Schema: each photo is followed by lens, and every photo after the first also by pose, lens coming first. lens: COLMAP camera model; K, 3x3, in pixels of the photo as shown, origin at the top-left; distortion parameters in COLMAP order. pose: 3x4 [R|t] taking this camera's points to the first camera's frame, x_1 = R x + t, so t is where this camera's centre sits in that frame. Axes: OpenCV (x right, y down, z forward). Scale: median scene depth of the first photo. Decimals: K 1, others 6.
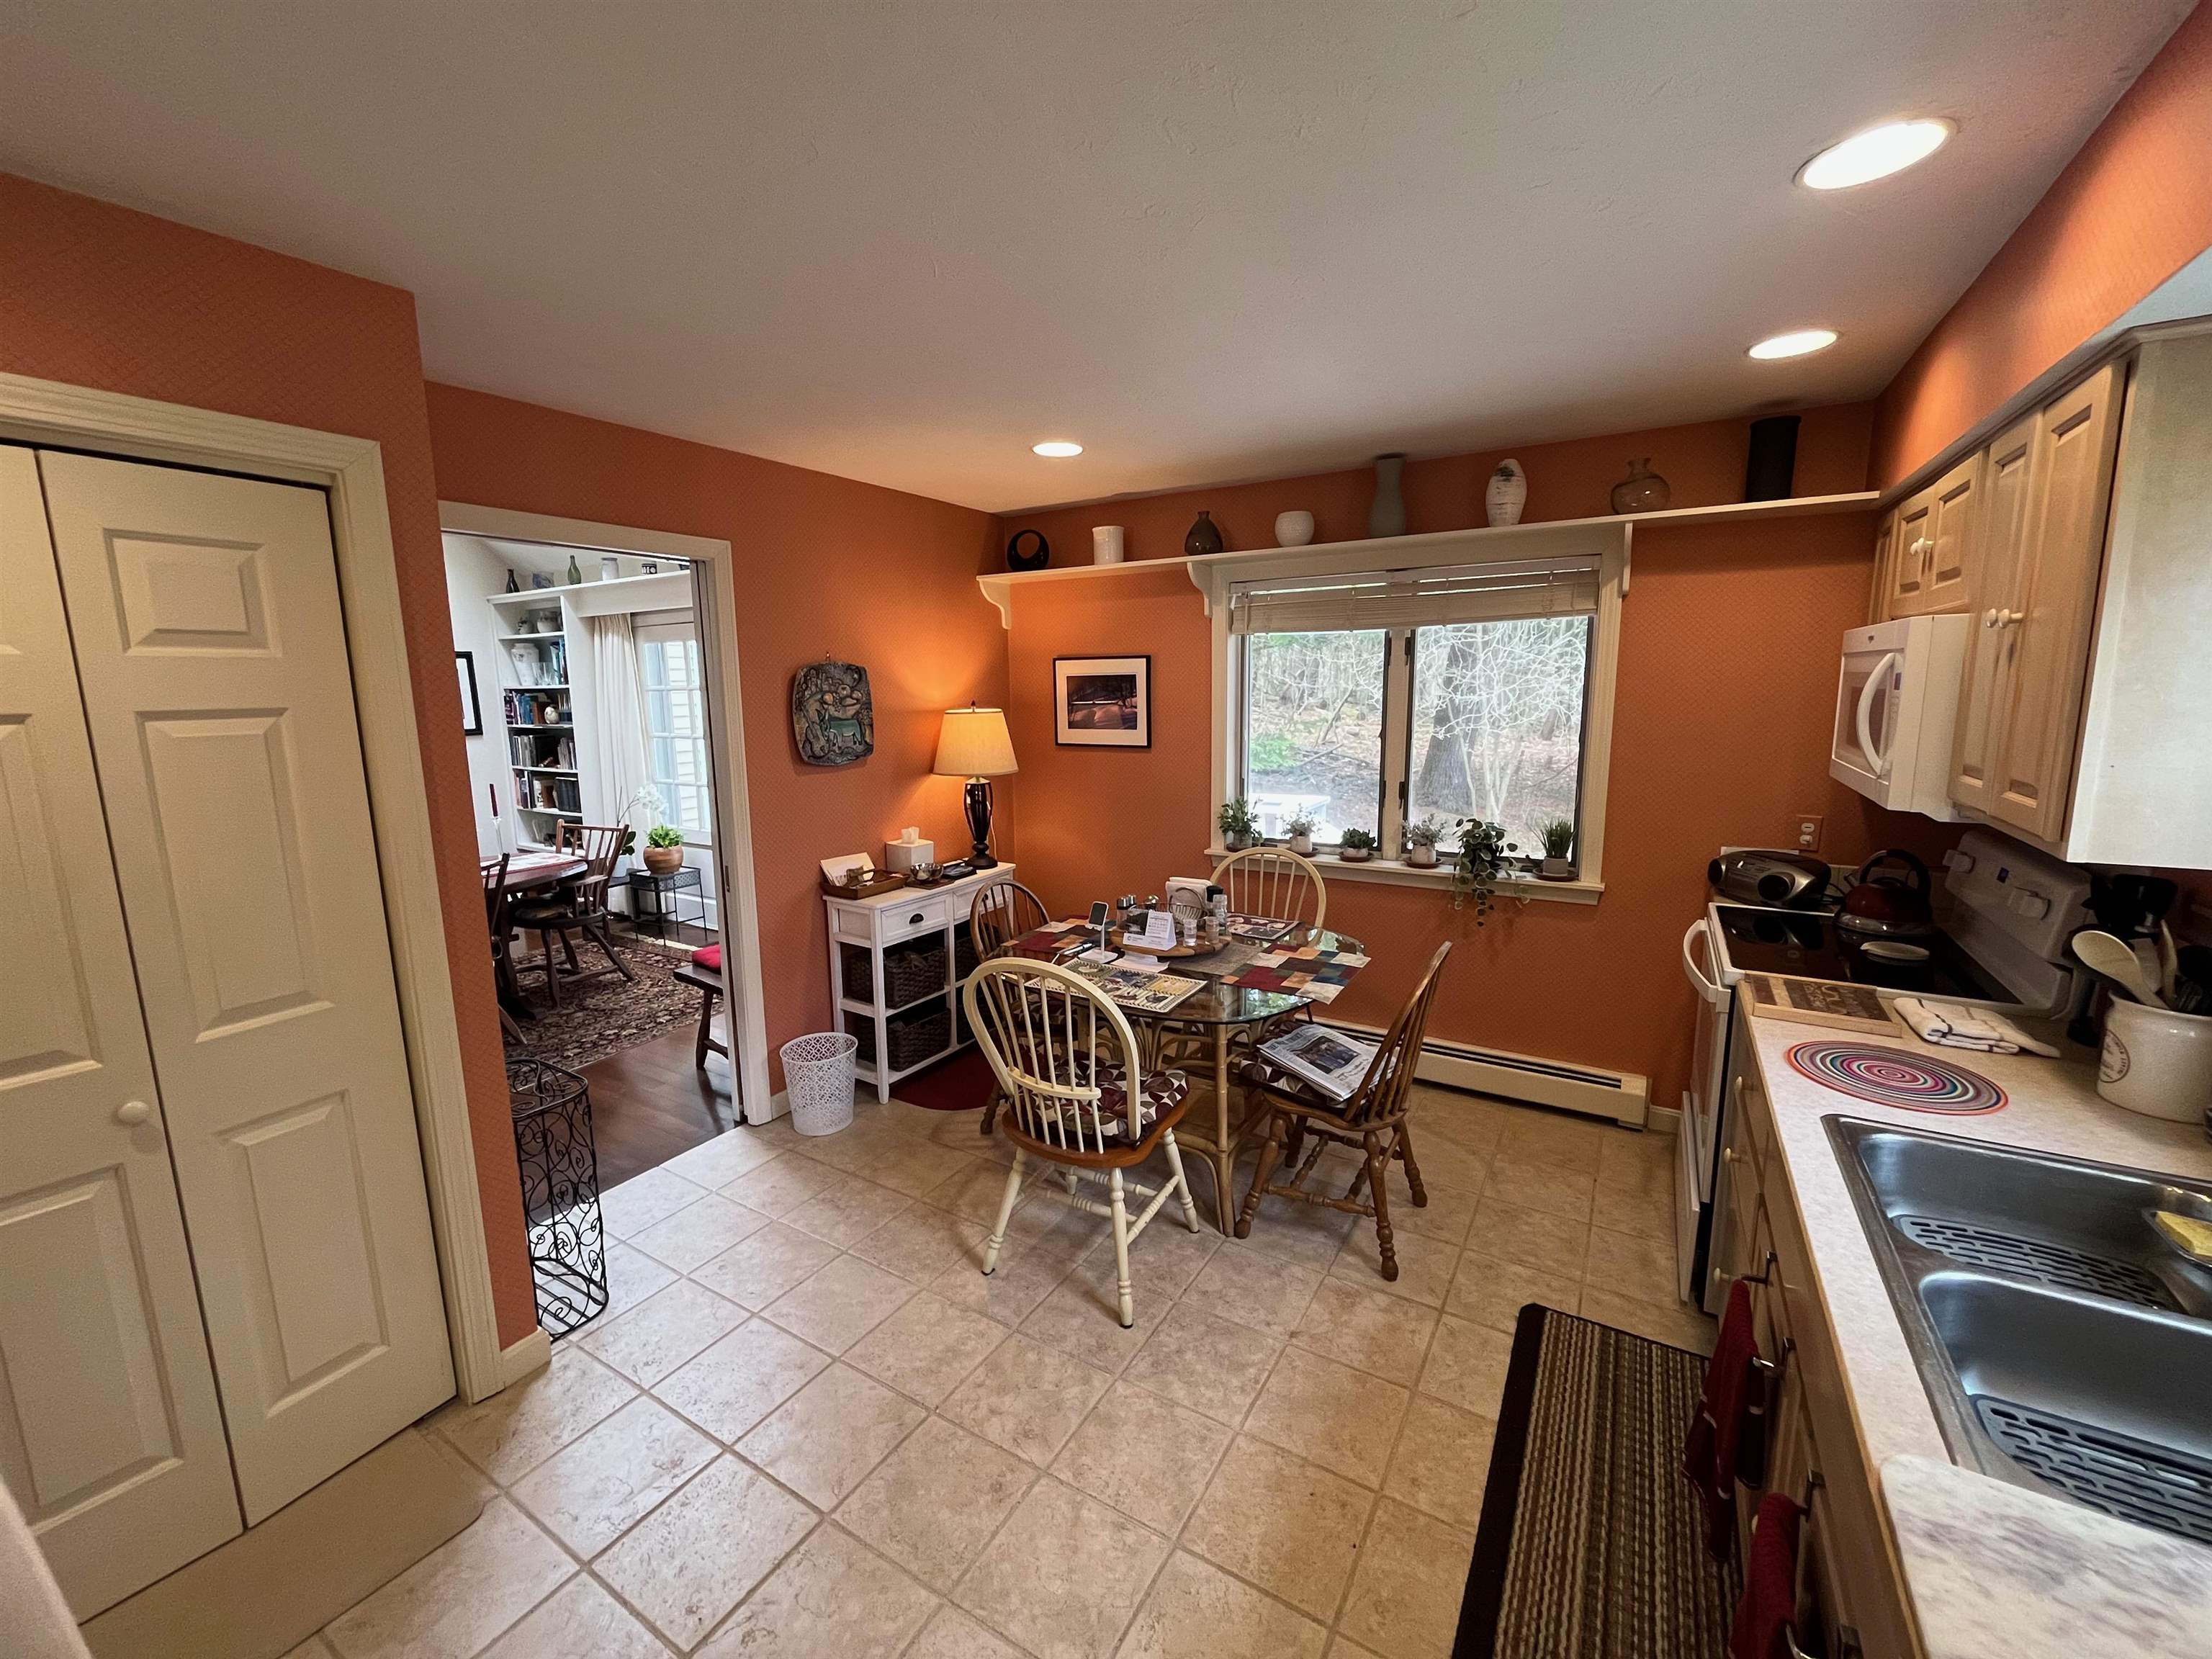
lens RADIAL K [[893.5, 0, 1104.8], [0, 893.5, 825.6], [0, 0, 1]] dist [0.002461, -0.000551]
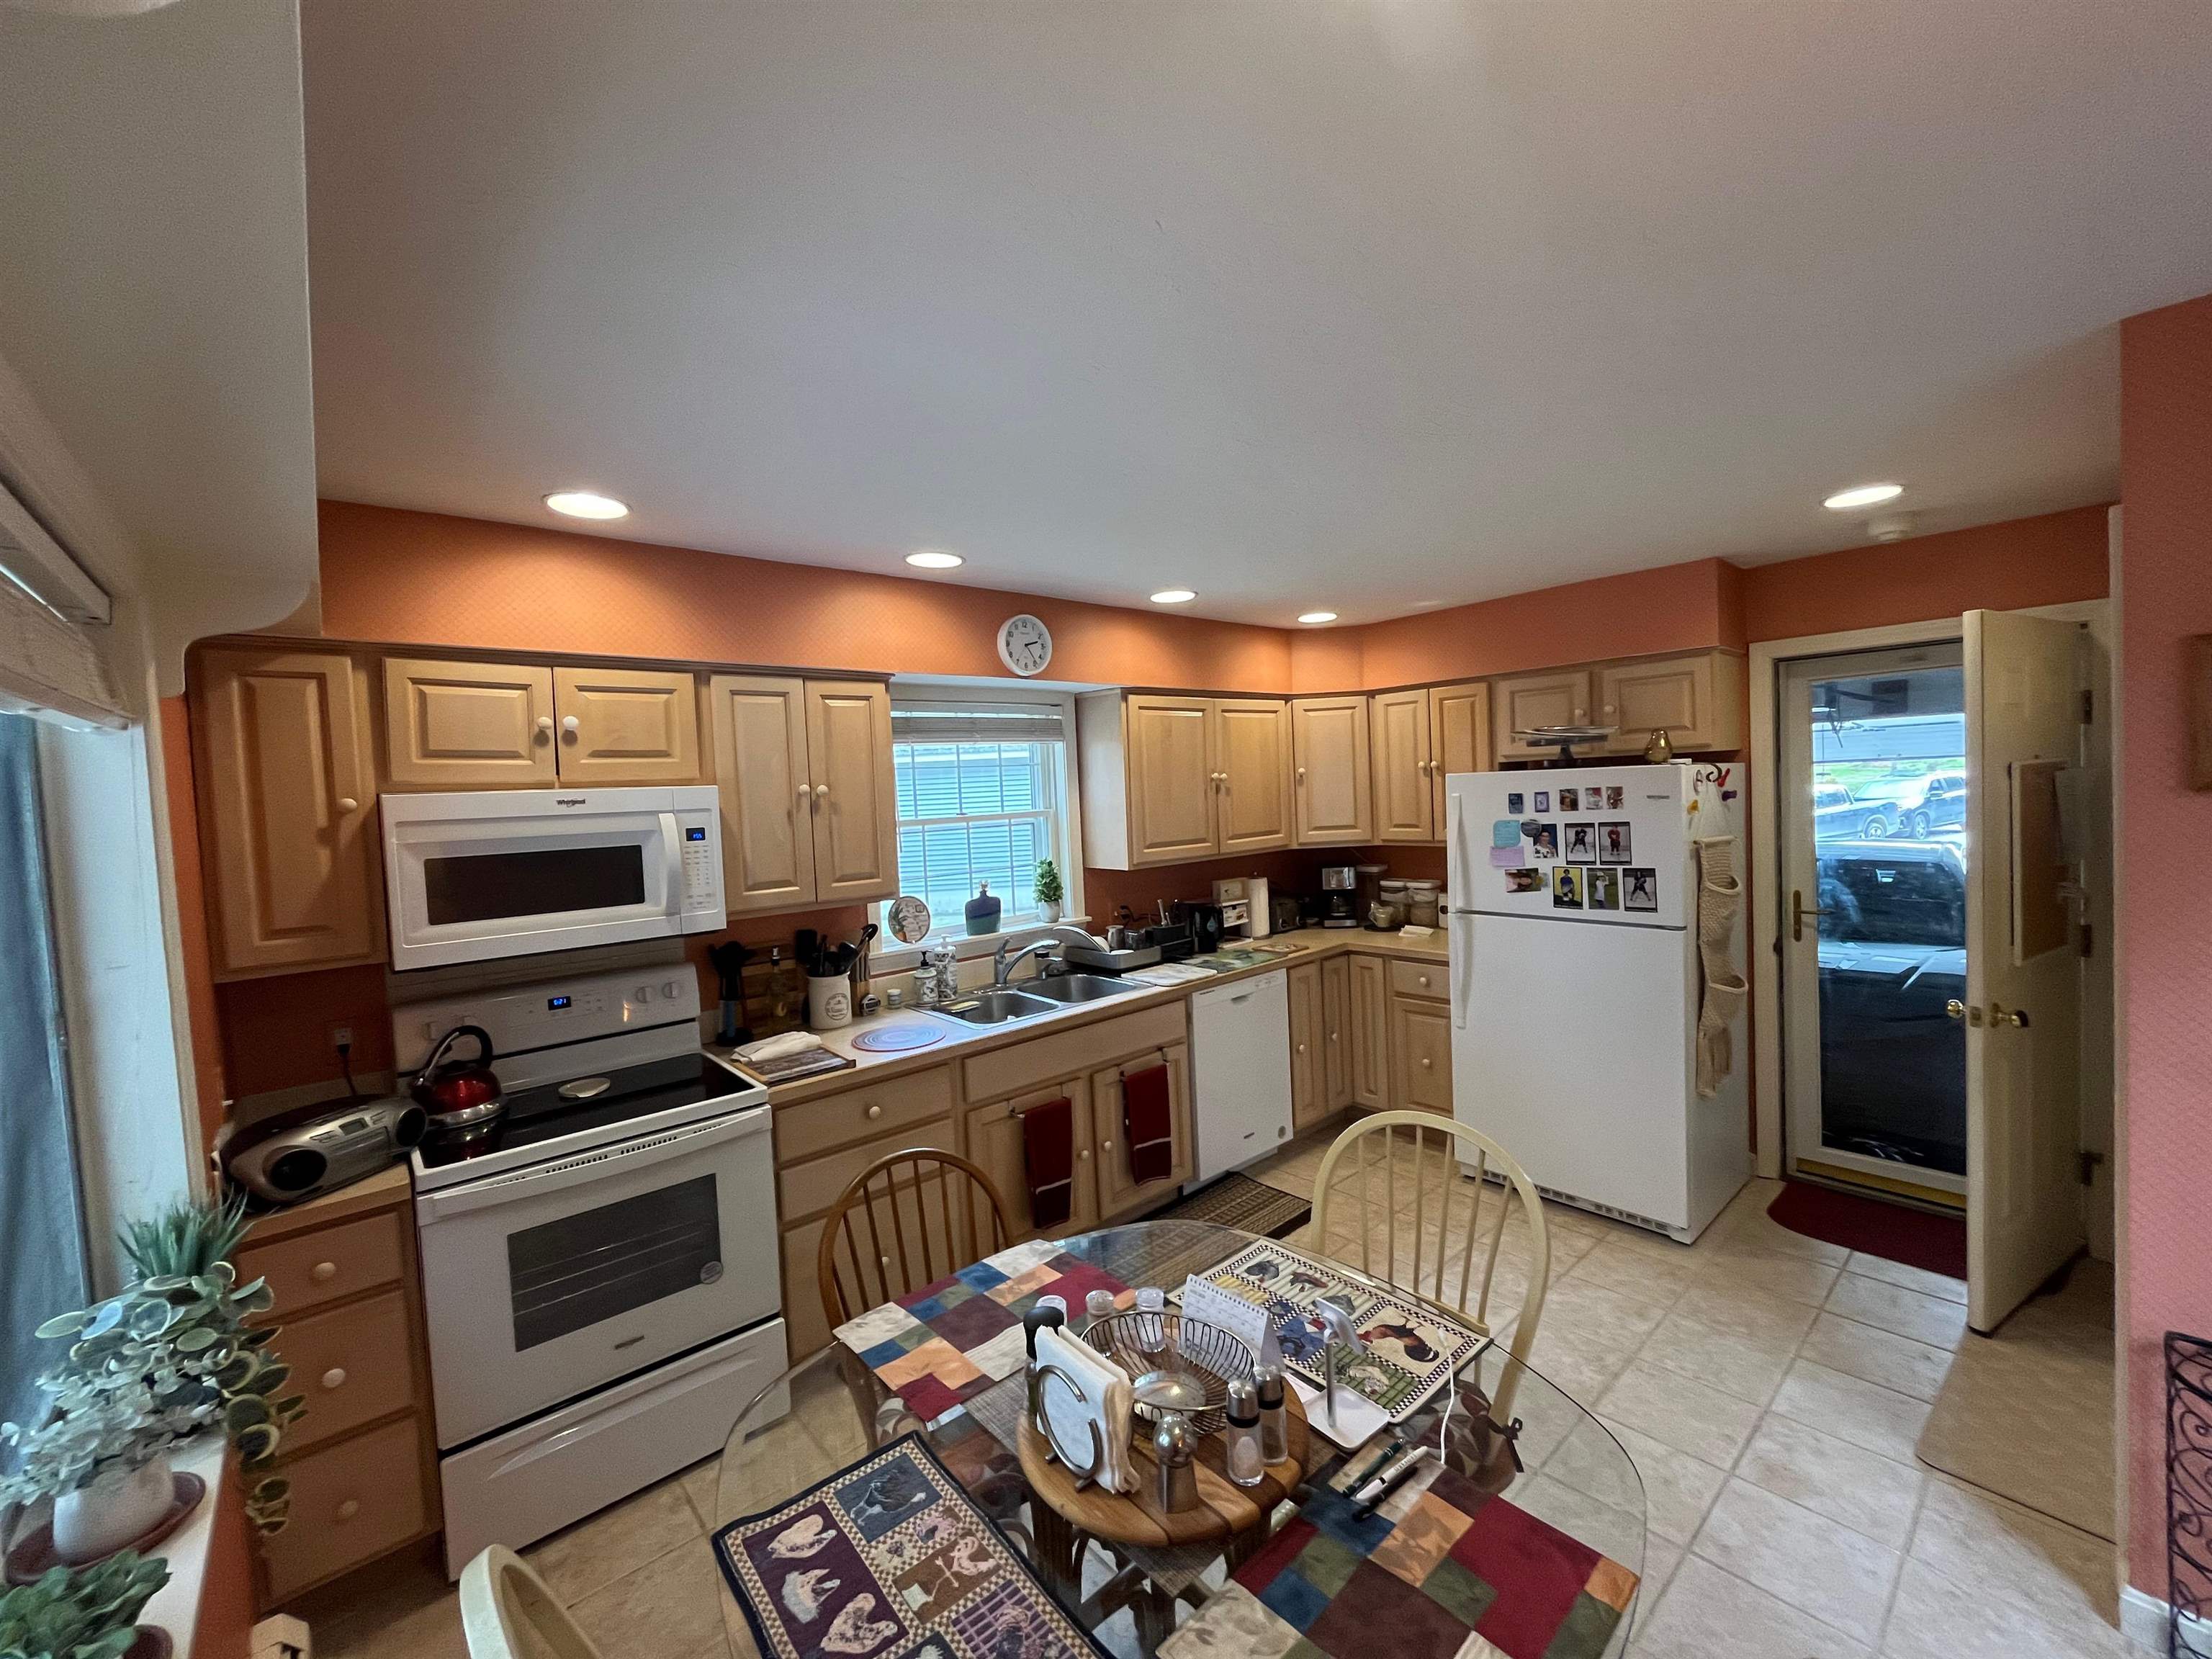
lens RADIAL K [[893.5, 0, 1106.4], [0, 893.5, 826.3], [0, 0, 1]] dist [0.002461, -0.000551]
pose [[-0.951382, 0.042692, 0.305041, -0.046255], [0.103609, 0.976994, 0.186410, -0.253490], [-0.290065, 0.208952, -0.933917, 1.475802]]
